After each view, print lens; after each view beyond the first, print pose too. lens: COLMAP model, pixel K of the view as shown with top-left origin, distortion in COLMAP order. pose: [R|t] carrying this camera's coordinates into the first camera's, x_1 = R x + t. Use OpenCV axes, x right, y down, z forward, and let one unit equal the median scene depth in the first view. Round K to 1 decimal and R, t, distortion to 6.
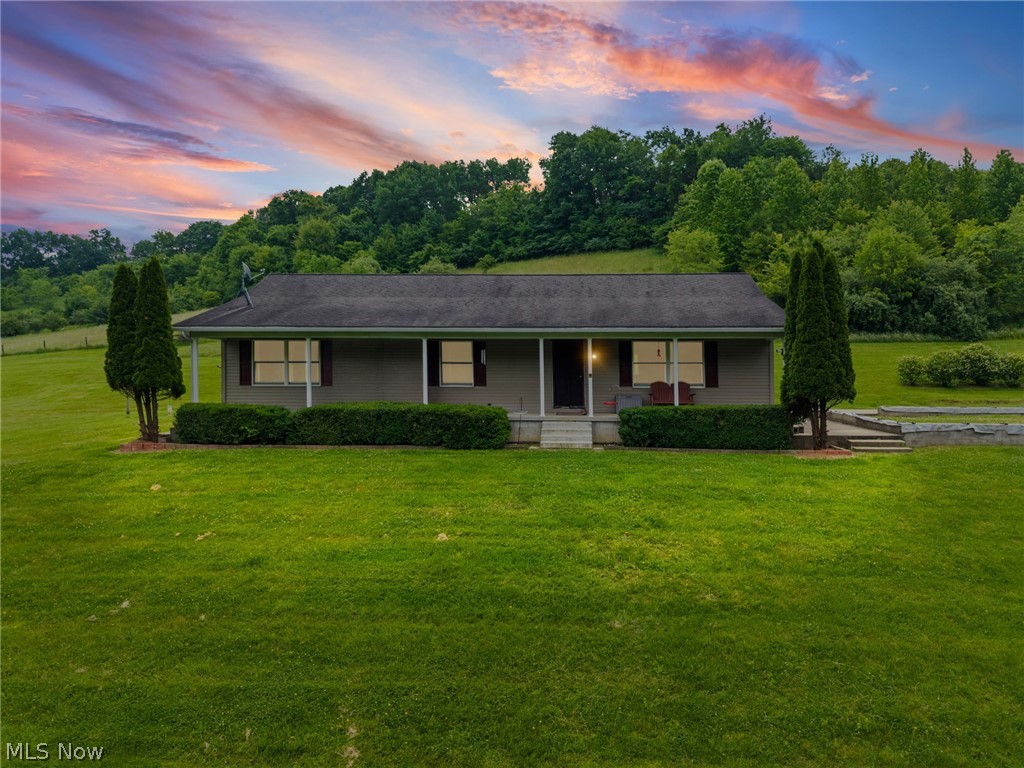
lens RADIAL K [[685.3, 0, 518.7], [0, 685.3, 381.4], [0, 0, 1]] dist [0.019359, -0.021638]
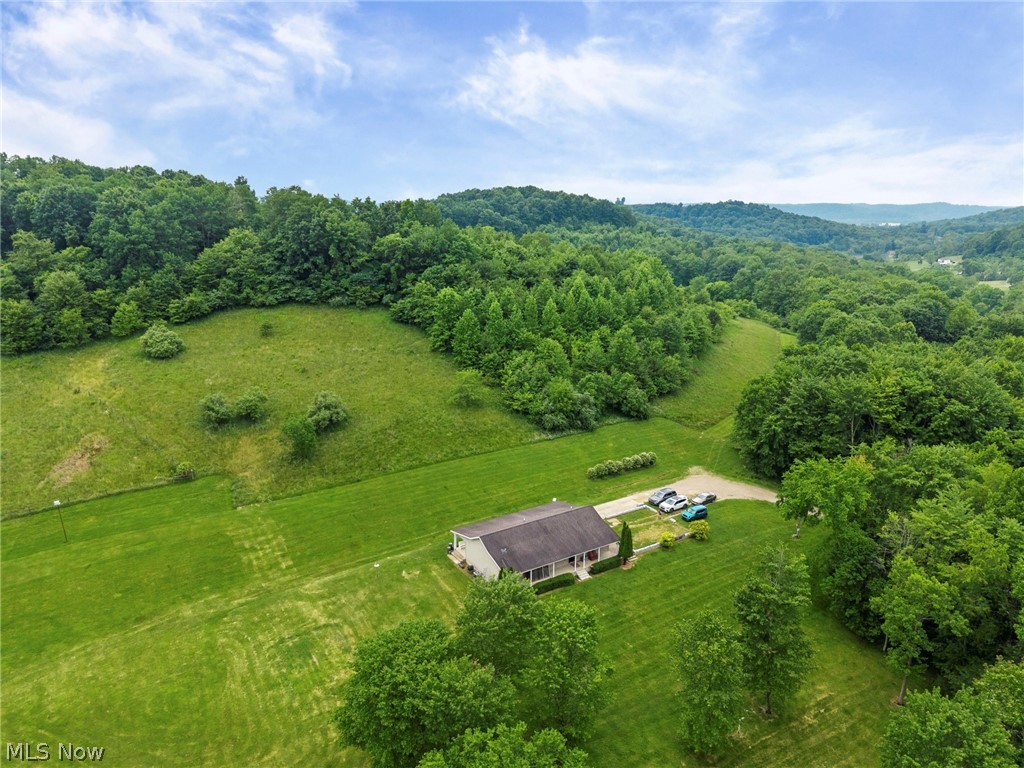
lens RADIAL K [[685.3, 0, 512.9], [0, 685.3, 383.6], [0, 0, 1]] dist [0.019359, -0.021638]
pose [[0.795232, -0.142496, 0.589322, -0.411400], [0.003733, 0.973122, 0.230261, -0.328157], [-0.606293, -0.180911, 0.774390, -0.289401]]
